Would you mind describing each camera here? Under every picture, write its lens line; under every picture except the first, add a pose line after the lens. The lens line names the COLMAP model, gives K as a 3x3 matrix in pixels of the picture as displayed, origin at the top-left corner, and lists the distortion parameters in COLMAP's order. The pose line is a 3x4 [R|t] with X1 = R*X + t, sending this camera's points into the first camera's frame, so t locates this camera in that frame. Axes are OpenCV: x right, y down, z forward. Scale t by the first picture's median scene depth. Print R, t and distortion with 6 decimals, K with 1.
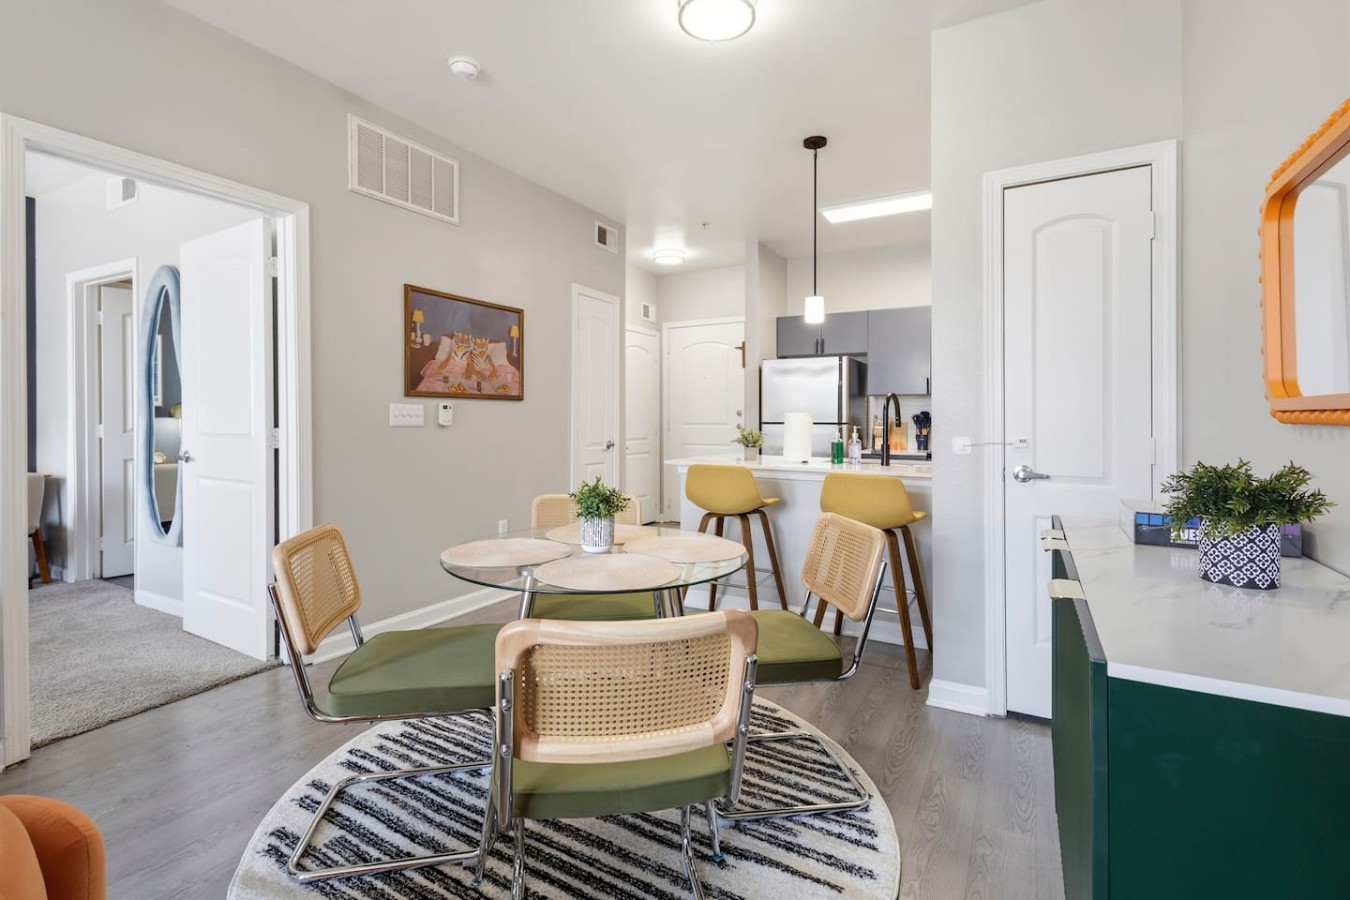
lens RADIAL K [[631.4, 0, 656.3], [0, 631.4, 424.0], [0, 0, 1]] dist [0.013176, -0.001750]
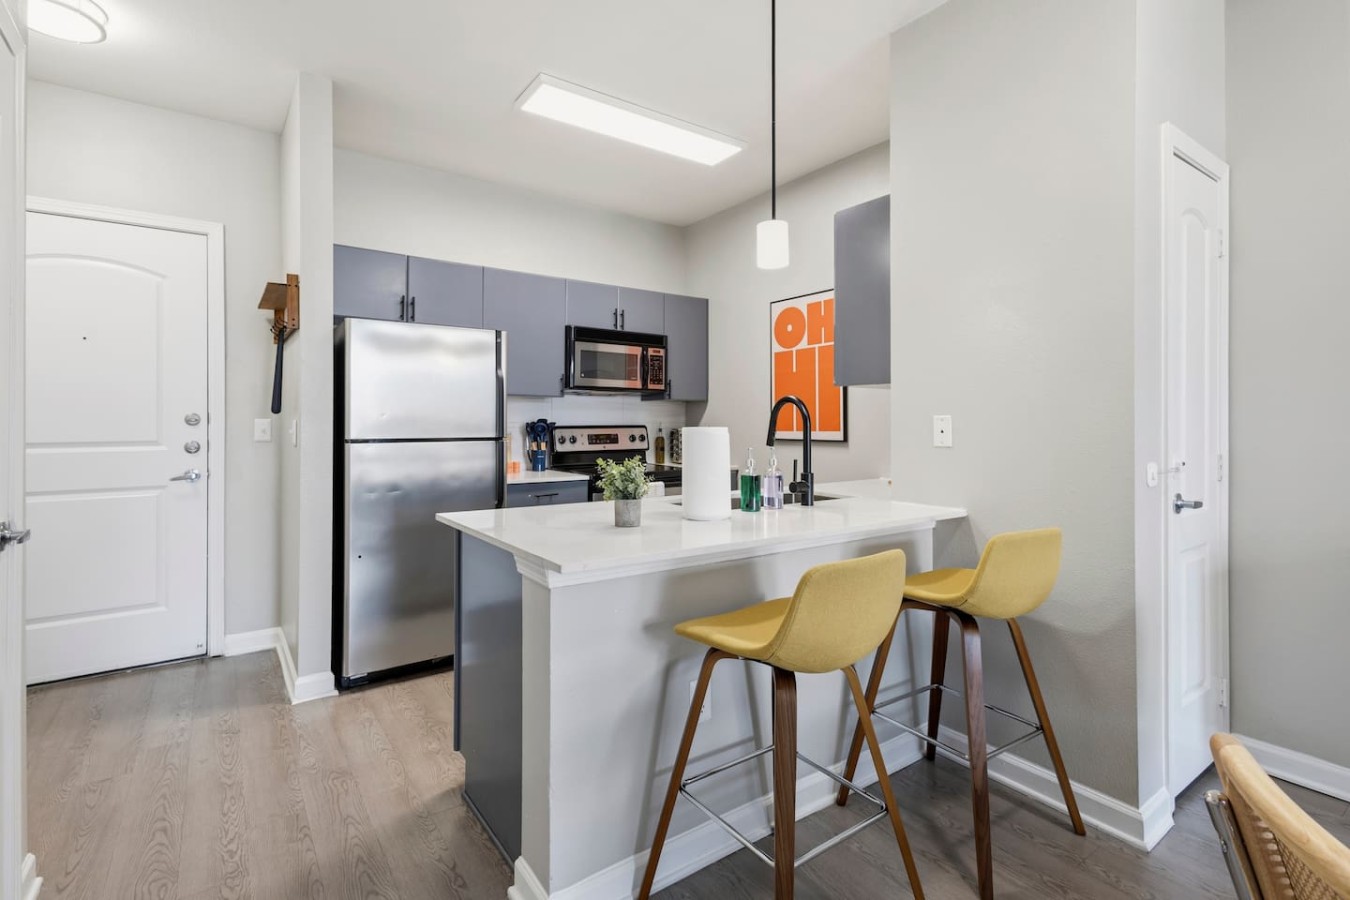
lens RADIAL K [[631.4, 0, 667.4], [0, 631.4, 422.2], [0, 0, 1]] dist [0.013176, -0.001750]
pose [[0.416207, -0.005507, 0.909253, -0.476994], [0.010290, 0.999946, 0.001346, -0.037502], [-0.909211, 0.008796, 0.416242, 1.375443]]
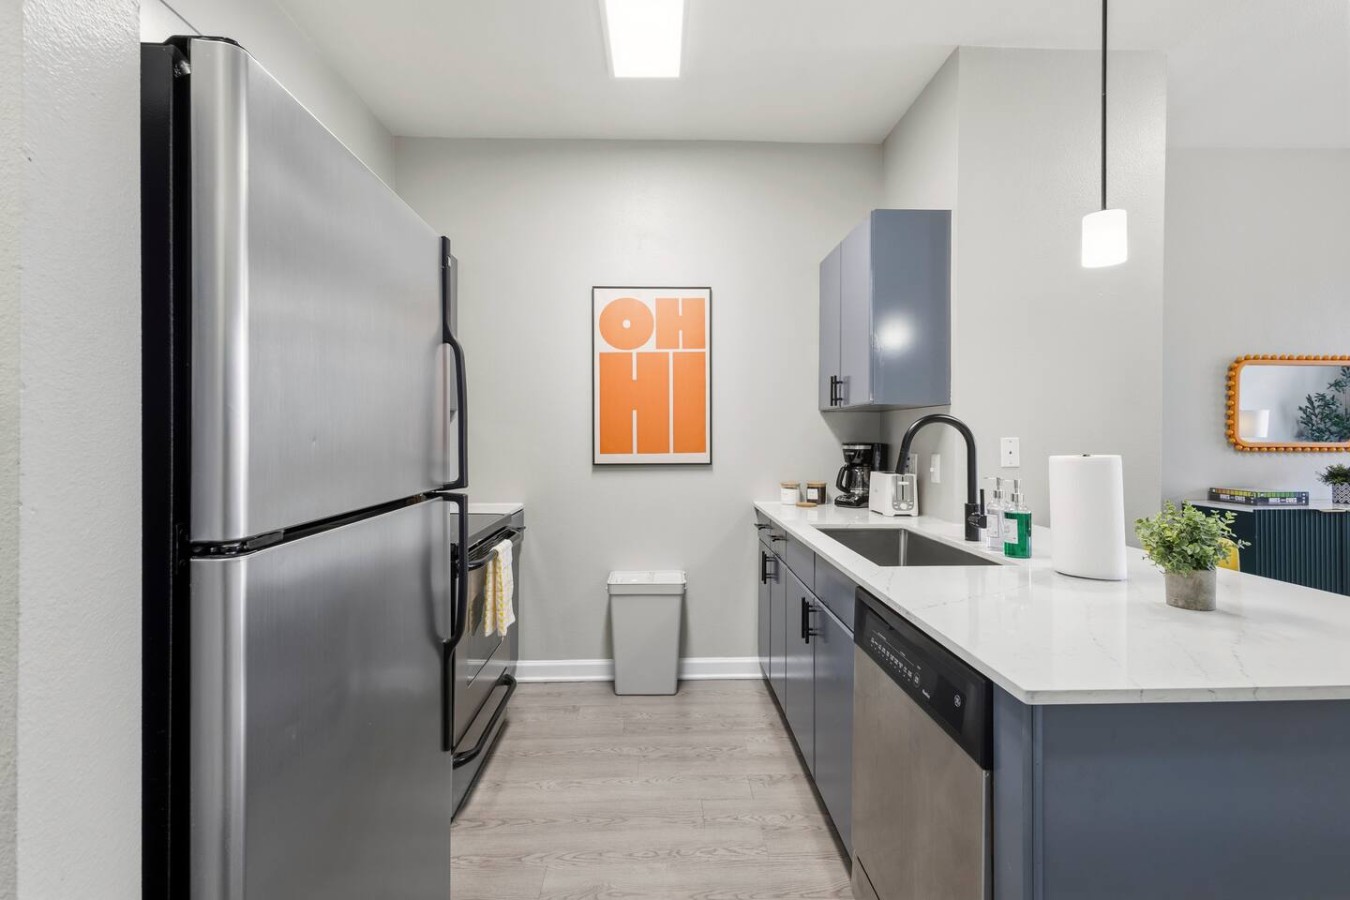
lens RADIAL K [[631.4, 0, 679.1], [0, 631.4, 433.3], [0, 0, 1]] dist [0.013176, -0.001750]
pose [[-0.541679, -0.004653, 0.840573, 0.032005], [0.005291, 0.999946, 0.008945, -0.063761], [-0.840569, 0.009293, -0.541625, 2.479668]]
